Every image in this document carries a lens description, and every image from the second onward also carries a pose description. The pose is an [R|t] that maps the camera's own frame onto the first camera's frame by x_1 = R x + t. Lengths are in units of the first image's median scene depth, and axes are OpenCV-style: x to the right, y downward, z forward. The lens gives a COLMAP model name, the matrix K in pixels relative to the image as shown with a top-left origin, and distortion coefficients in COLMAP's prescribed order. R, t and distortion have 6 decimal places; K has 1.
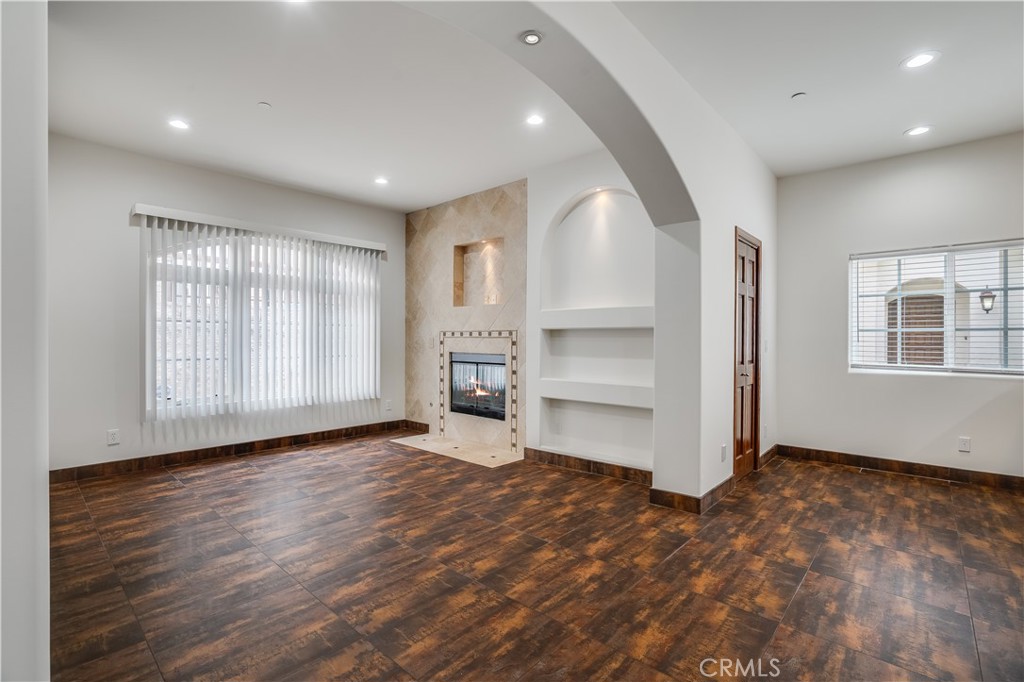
lens RADIAL K [[472.1, 0, 506.9], [0, 472.1, 339.2], [0, 0, 1]] dist [-0.046131, 0.018310]
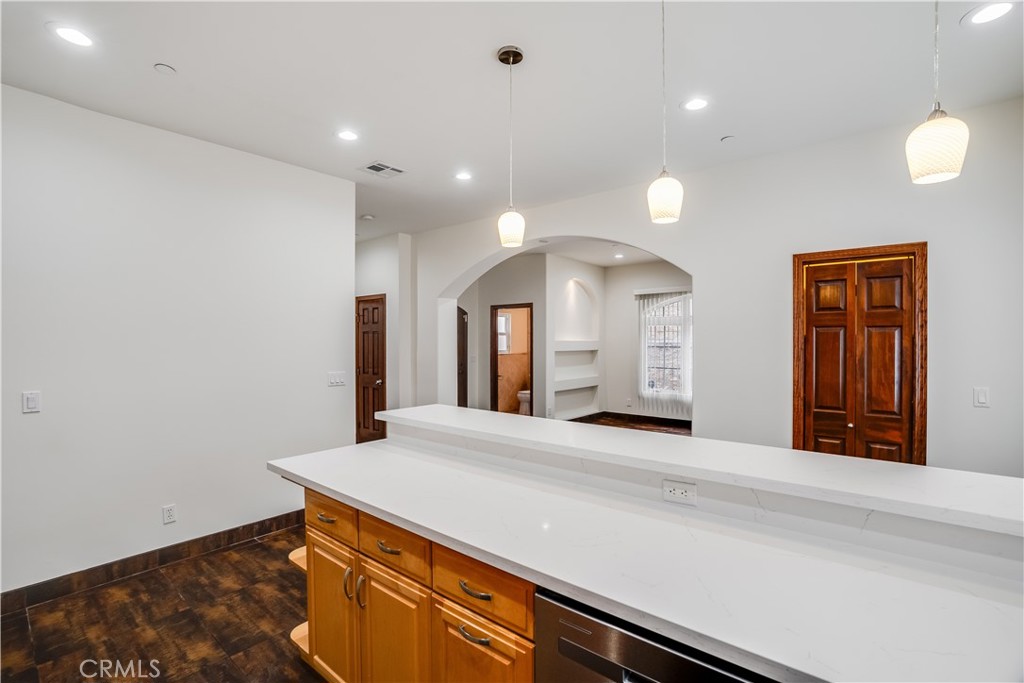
lens RADIAL K [[472.1, 0, 513.3], [0, 472.1, 344.3], [0, 0, 1]] dist [-0.046131, 0.018310]
pose [[0.032810, 0.007730, -0.999432, 1.205076], [0.000803, 0.999970, 0.007760, -0.066030], [0.999461, -0.001057, 0.032803, 0.375113]]
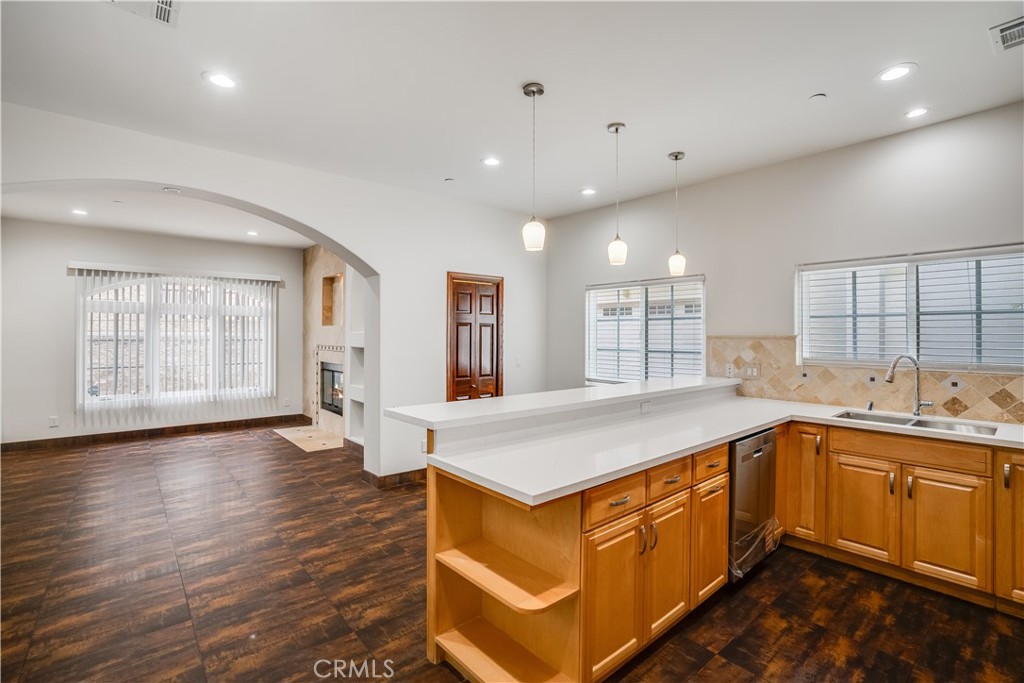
lens RADIAL K [[472.1, 0, 505.5], [0, 472.1, 331.0], [0, 0, 1]] dist [-0.046131, 0.018310]
pose [[0.991039, -0.001301, -0.133566, 0.717399], [0.000057, 0.999957, -0.009317, -0.057051], [0.133572, 0.009226, 0.990996, -0.241214]]
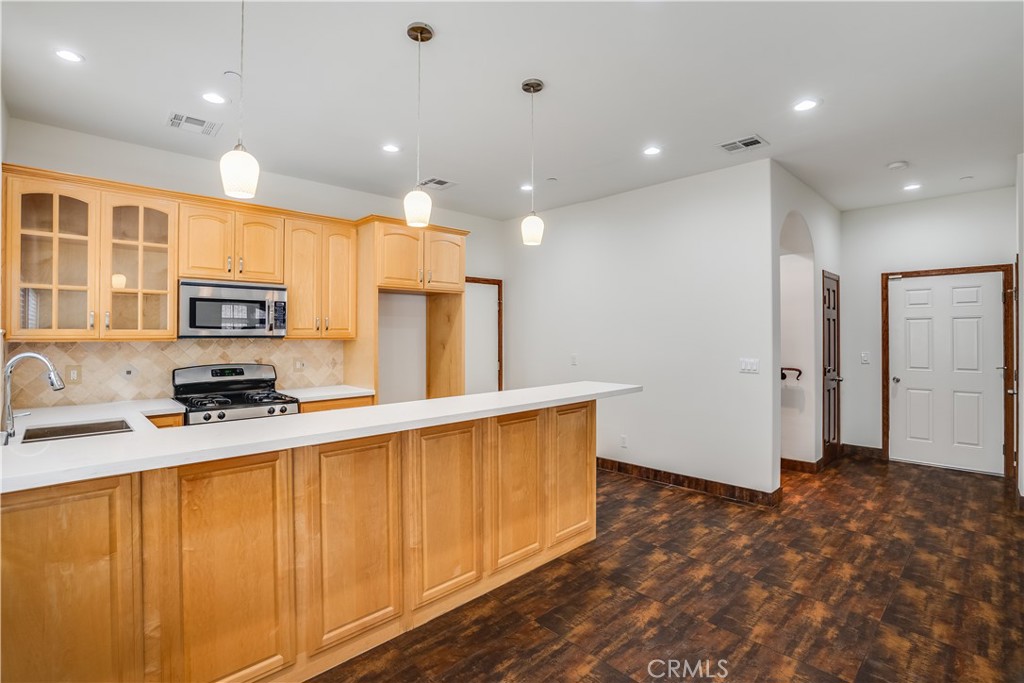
lens RADIAL K [[471.4, 0, 521.9], [0, 471.4, 322.3], [0, 0, 1]] dist [-0.015755, 0.005440]
pose [[-0.997776, -0.004344, 0.066511, 0.644225], [-0.006280, 0.999562, -0.028925, -0.049040], [-0.066356, -0.029278, -0.997366, 1.021727]]
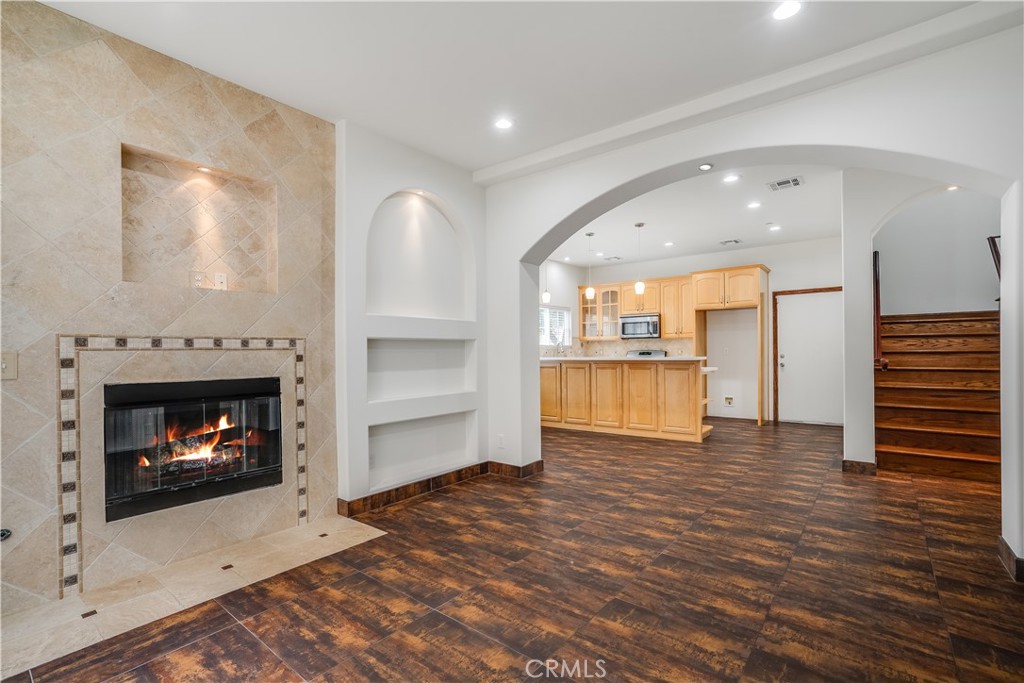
lens RADIAL K [[471.4, 0, 515.7], [0, 471.4, 351.8], [0, 0, 1]] dist [-0.015755, 0.005440]
pose [[-0.075949, -0.006314, 0.997092, -0.766313], [0.009183, 0.999933, 0.007031, -0.002400], [-0.997069, 0.009691, -0.075886, 0.881021]]
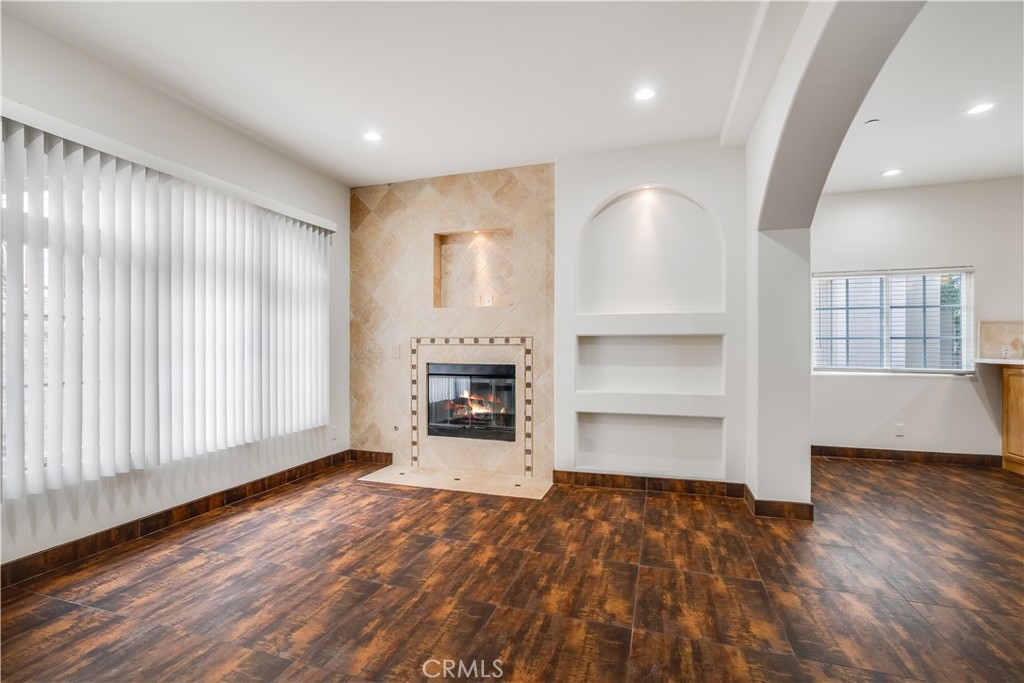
lens RADIAL K [[472.1, 0, 499.5], [0, 472.1, 348.0], [0, 0, 1]] dist [-0.046131, 0.018310]
pose [[0.915264, -0.005688, 0.402815, -0.448989], [0.003312, 0.999973, 0.006596, -0.004815], [-0.402842, -0.004703, 0.915258, 0.265226]]
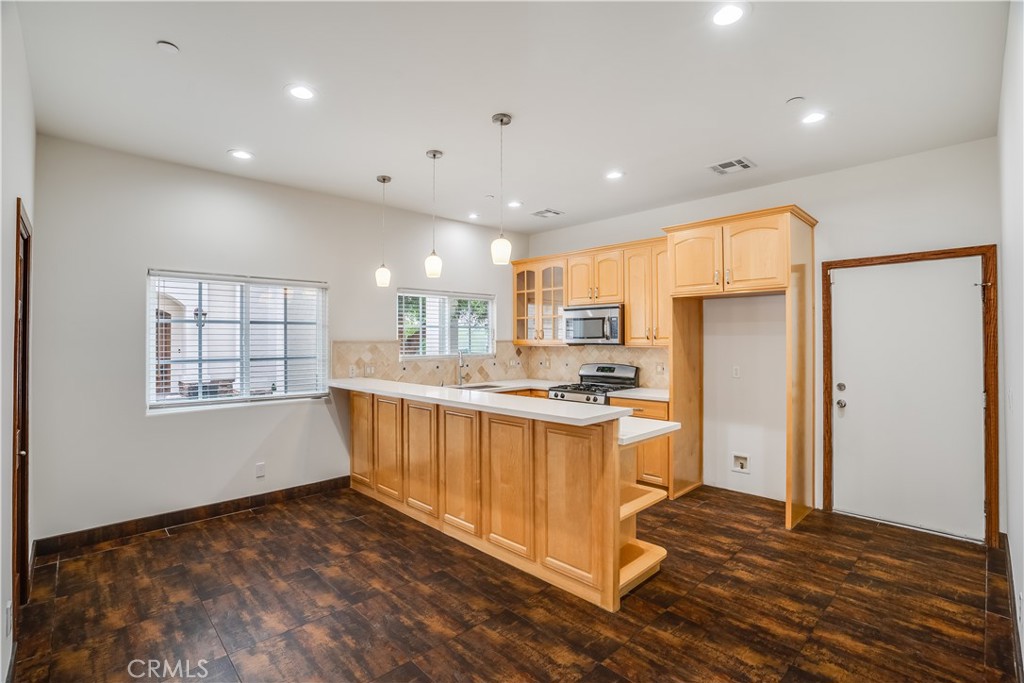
lens RADIAL K [[472.1, 0, 511.6], [0, 472.1, 336.9], [0, 0, 1]] dist [-0.046131, 0.018310]
pose [[0.068632, -0.000141, 0.997642, -0.015746], [0.003420, 0.999994, -0.000094, -0.063745], [-0.997636, 0.003418, 0.068632, 0.318689]]
